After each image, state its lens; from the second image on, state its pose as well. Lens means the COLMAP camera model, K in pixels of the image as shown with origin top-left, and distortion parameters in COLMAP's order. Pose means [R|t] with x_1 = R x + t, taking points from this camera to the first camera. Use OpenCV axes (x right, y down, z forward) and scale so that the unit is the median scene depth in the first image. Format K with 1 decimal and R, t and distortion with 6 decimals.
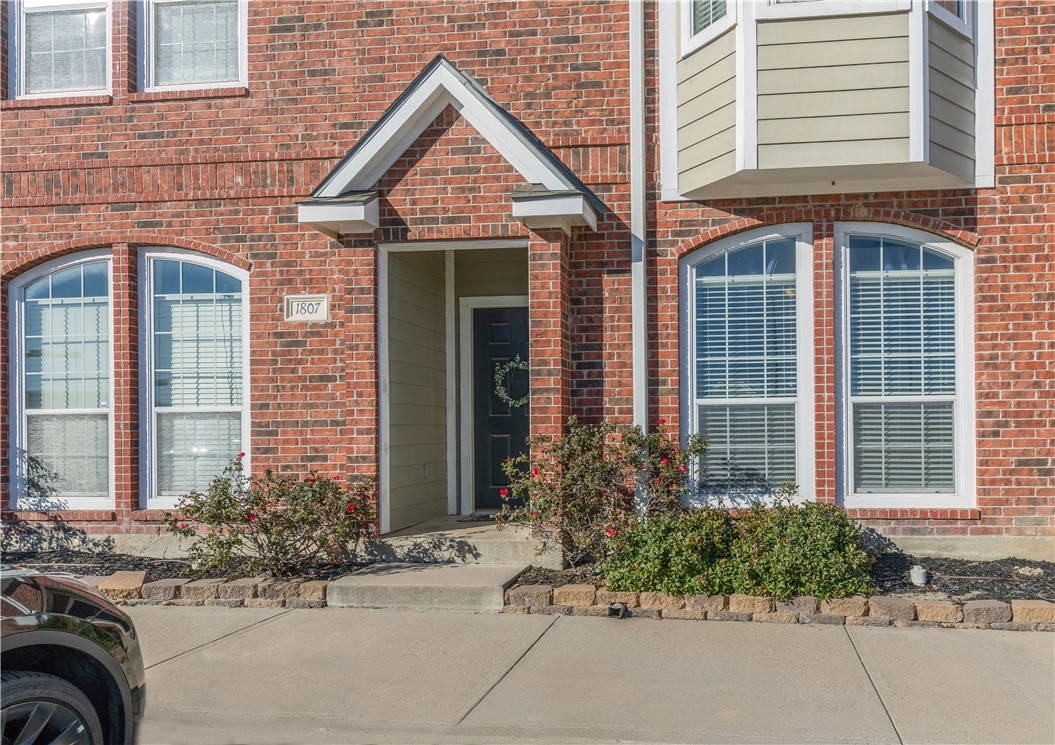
lens RADIAL K [[1456.4, 0, 527.5], [0, 1456.4, 374.8], [0, 0, 1]] dist [0.035229, 0.000000]
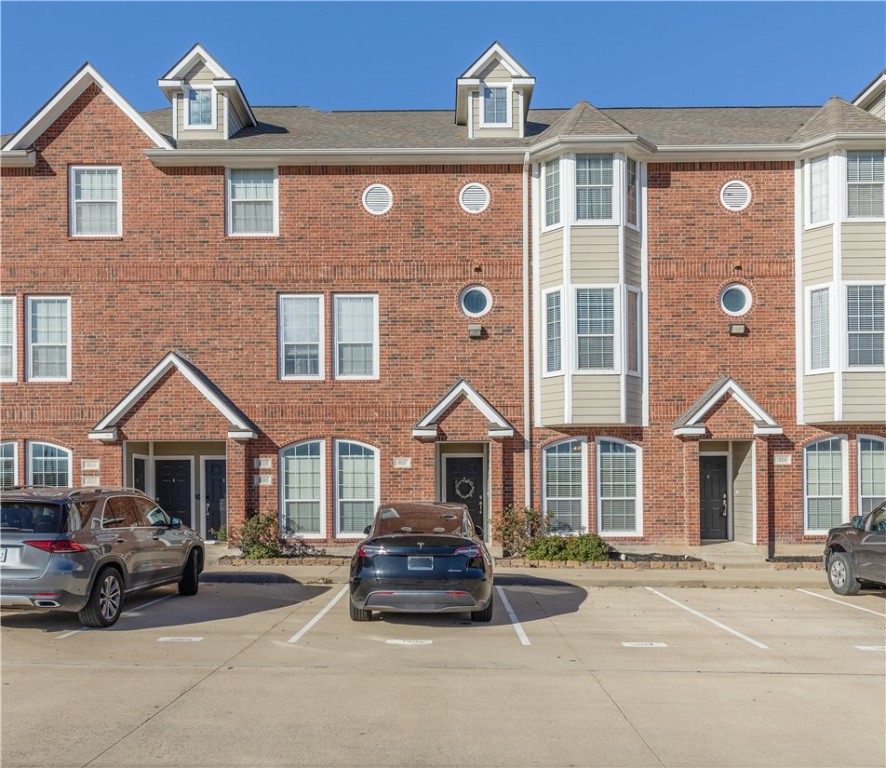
lens RADIAL K [[1387.7, 0, 442.0], [0, 1387.7, 384.1], [0, 0, 1]] dist [0.103933, 0.000000]
pose [[0.991518, 0.014775, 0.129129, -0.436860], [-0.009300, 0.999036, -0.042901, -0.086168], [-0.129639, 0.041336, 0.990699, -1.651680]]
